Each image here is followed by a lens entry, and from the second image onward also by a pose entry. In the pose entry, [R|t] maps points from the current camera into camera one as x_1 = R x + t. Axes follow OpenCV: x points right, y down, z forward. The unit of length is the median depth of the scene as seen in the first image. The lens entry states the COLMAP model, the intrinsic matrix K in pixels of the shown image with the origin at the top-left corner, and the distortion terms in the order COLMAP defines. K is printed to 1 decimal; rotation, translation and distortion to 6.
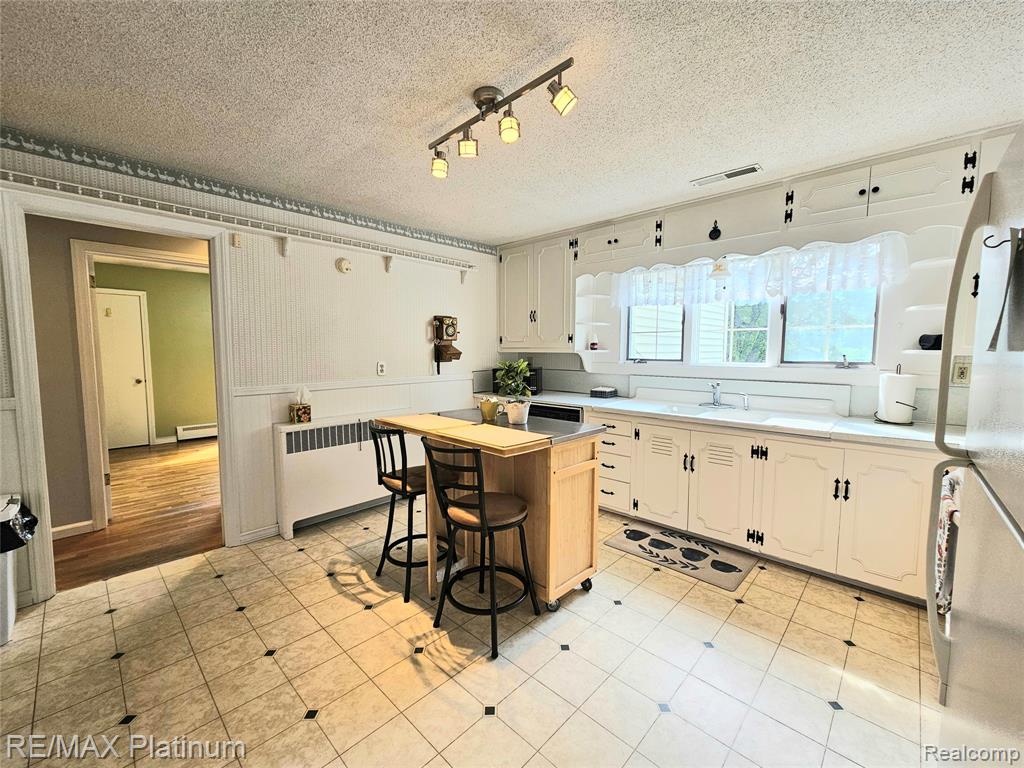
lens RADIAL K [[422.5, 0, 510.1], [0, 422.5, 383.8], [0, 0, 1]] dist [0.001173, 0.000090]
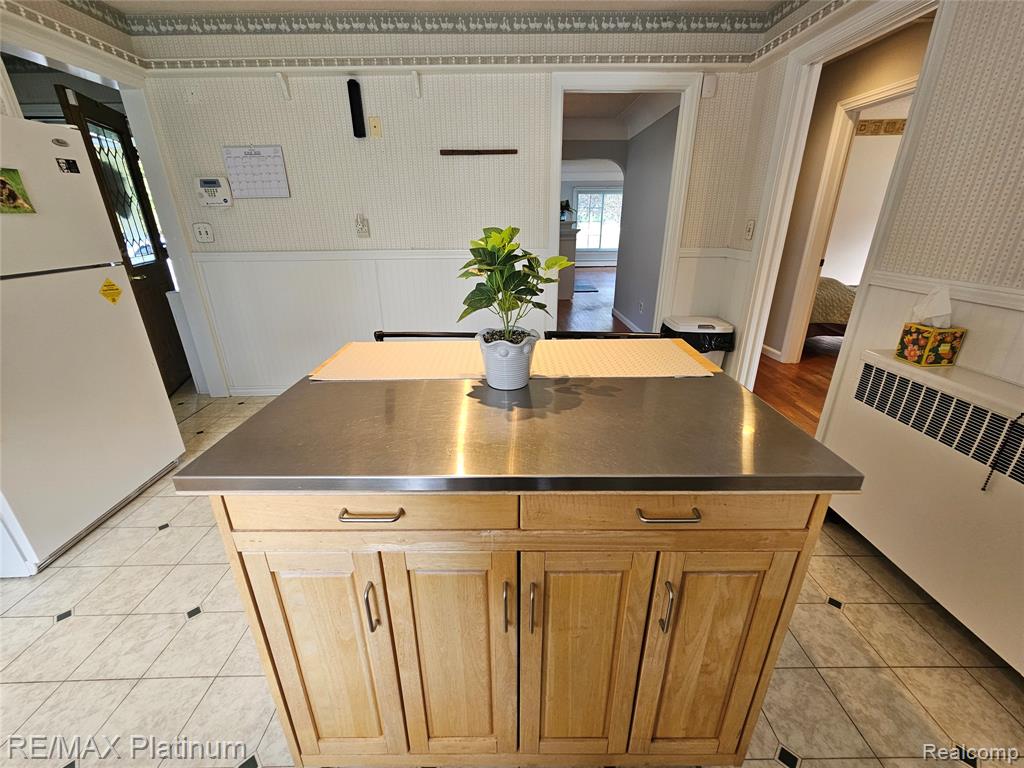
lens RADIAL K [[412.5, 0, 512.3], [0, 412.5, 378.3], [0, 0, 1]] dist [-0.000074, -0.000030]
pose [[-0.707523, 0.252592, -0.660007, 0.176663], [-0.051468, 0.913042, 0.404604, -0.065235], [0.704814, 0.320236, -0.632998, 1.018627]]
